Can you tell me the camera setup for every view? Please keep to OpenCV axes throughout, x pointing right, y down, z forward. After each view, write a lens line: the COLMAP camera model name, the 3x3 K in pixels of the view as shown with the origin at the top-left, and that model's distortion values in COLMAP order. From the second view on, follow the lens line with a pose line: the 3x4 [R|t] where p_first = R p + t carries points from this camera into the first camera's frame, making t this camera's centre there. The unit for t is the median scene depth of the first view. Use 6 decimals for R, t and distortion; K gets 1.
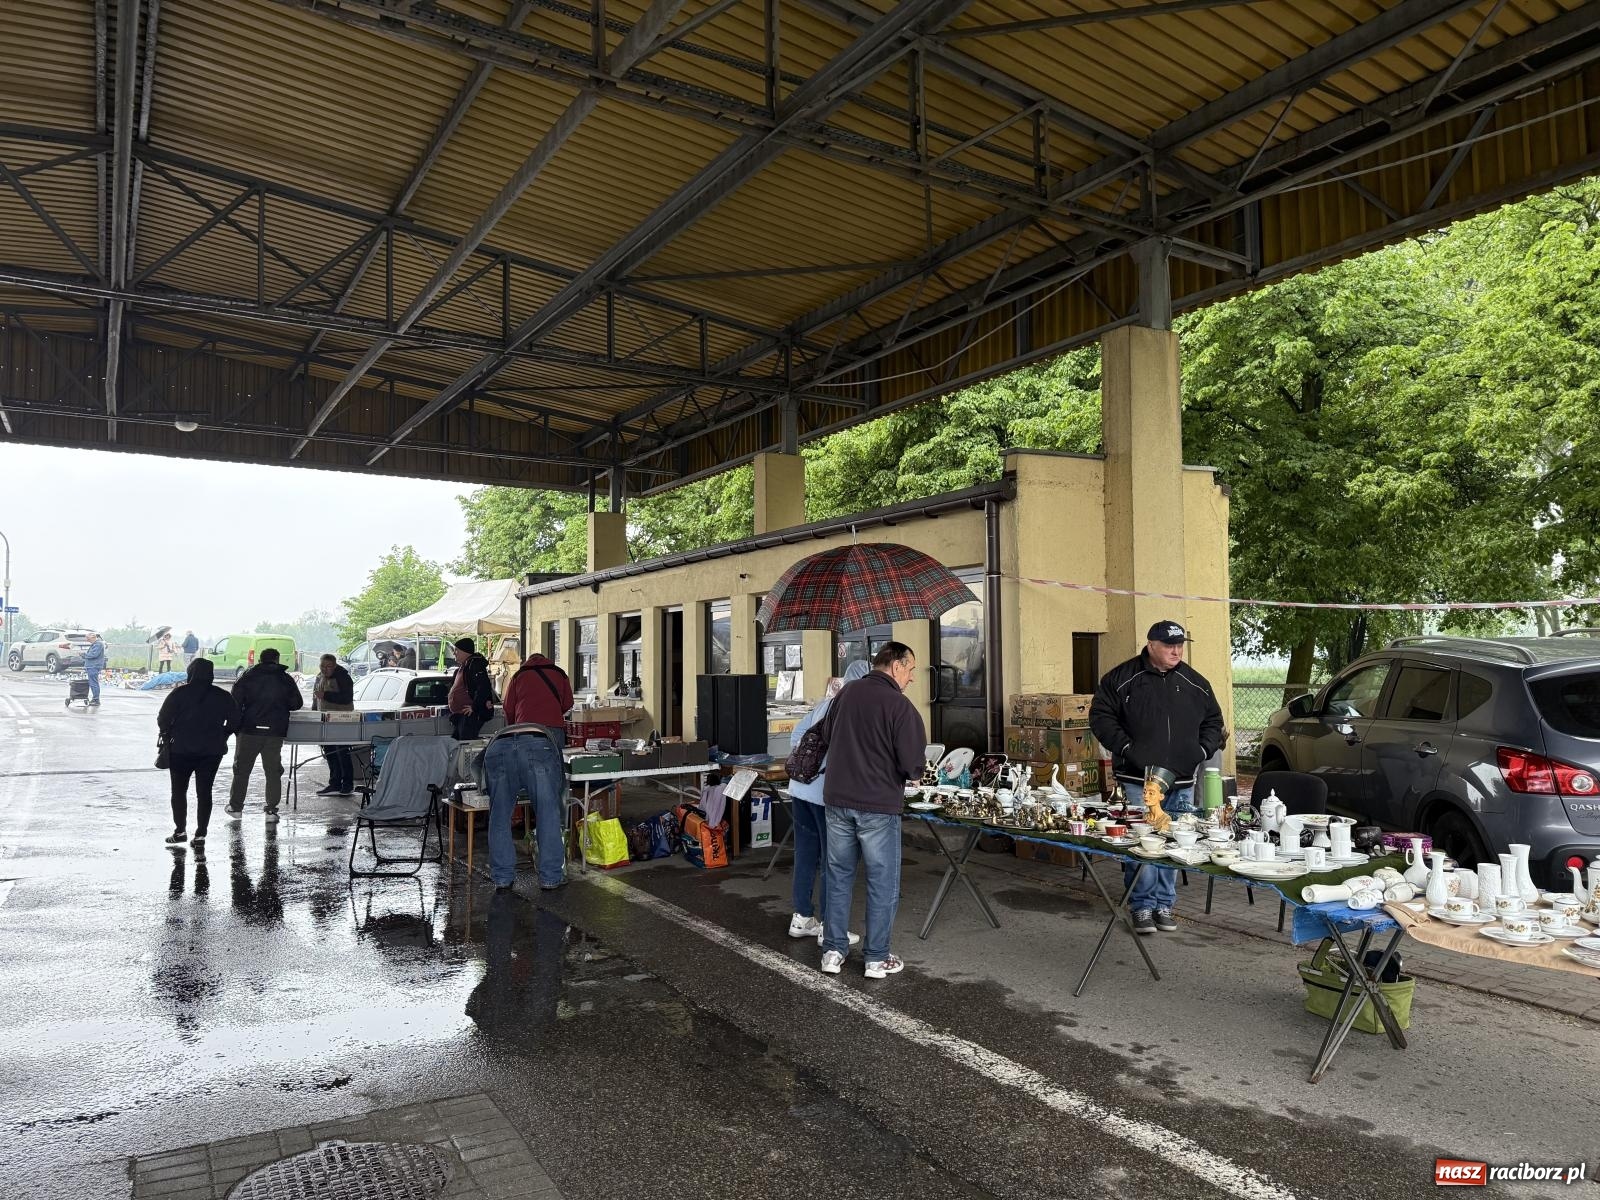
lens RADIAL K [[1140.2, 0, 800.4], [0, 1140.2, 596.4], [0, 0, 1]] dist [0.028275, -0.003255]
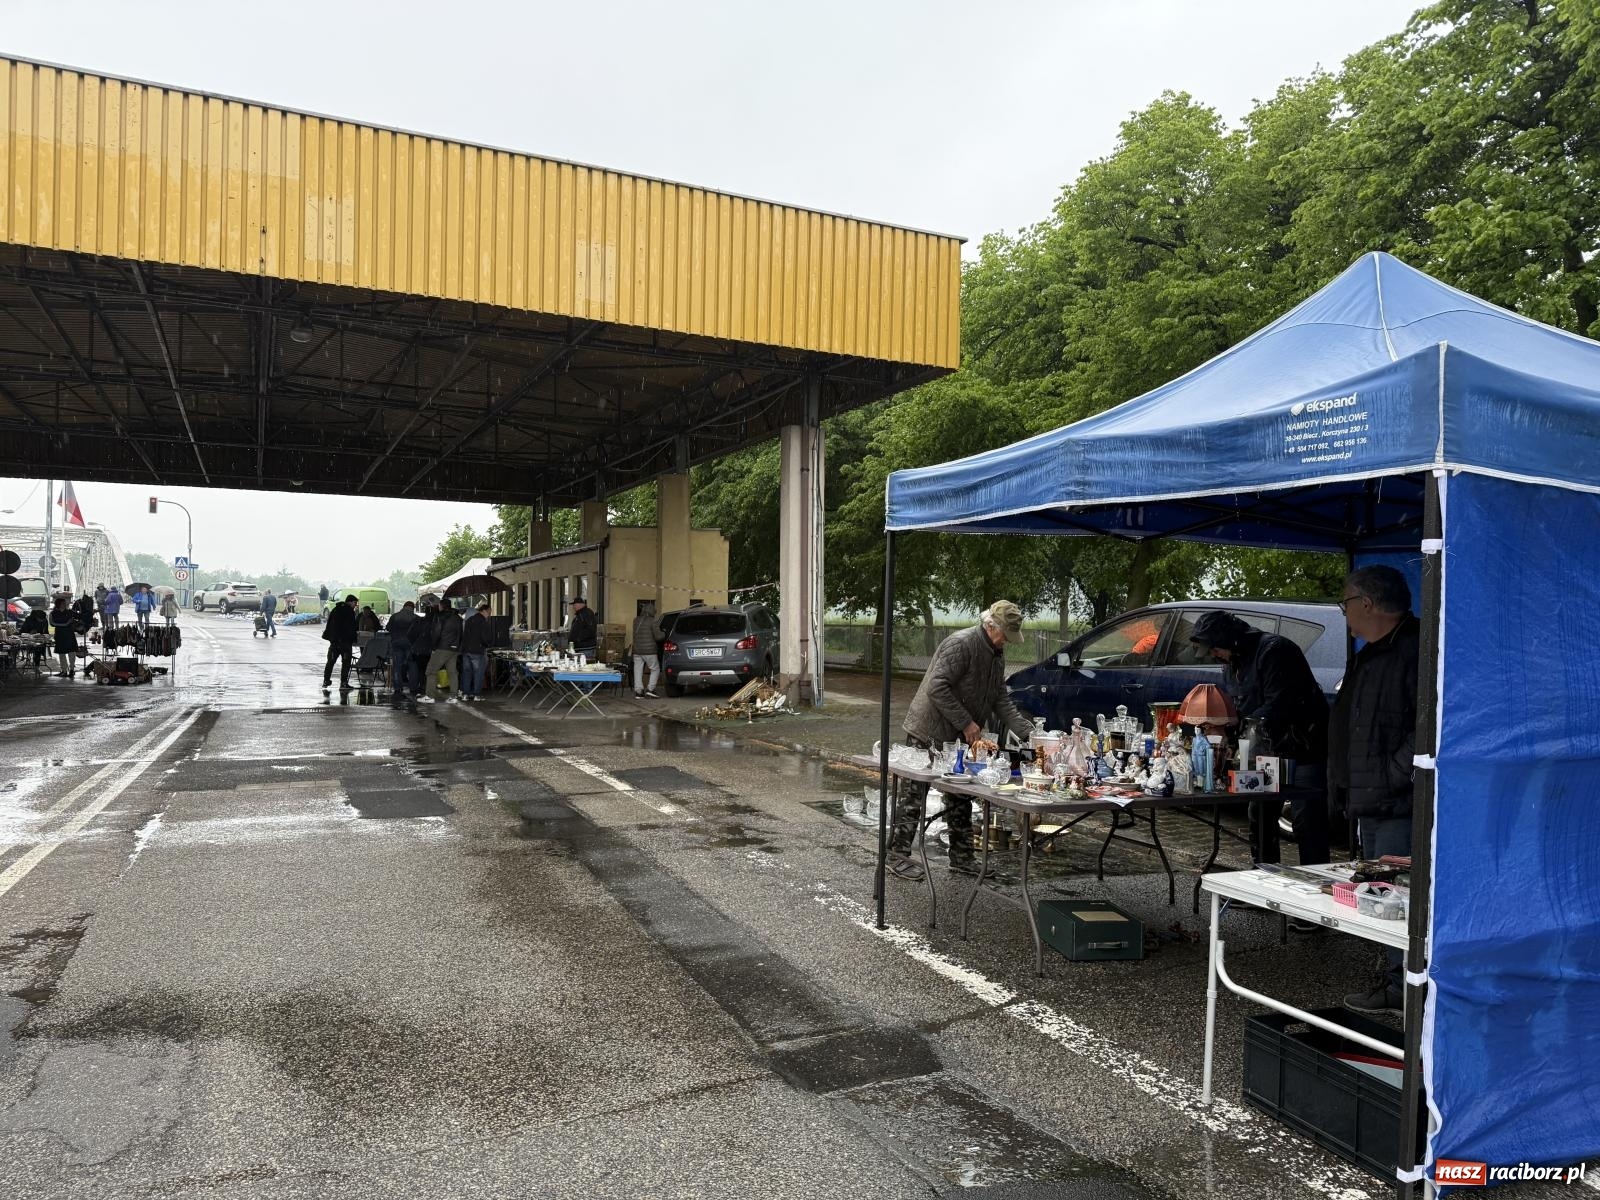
lens RADIAL K [[1140.2, 0, 799.8], [0, 1140.2, 609.6], [0, 0, 1]] dist [0.028275, -0.003255]
pose [[0.994689, 0.011853, -0.102246, 0.297593], [-0.006228, 0.998458, 0.055160, -0.029962], [0.102742, -0.054230, 0.993229, -0.491831]]
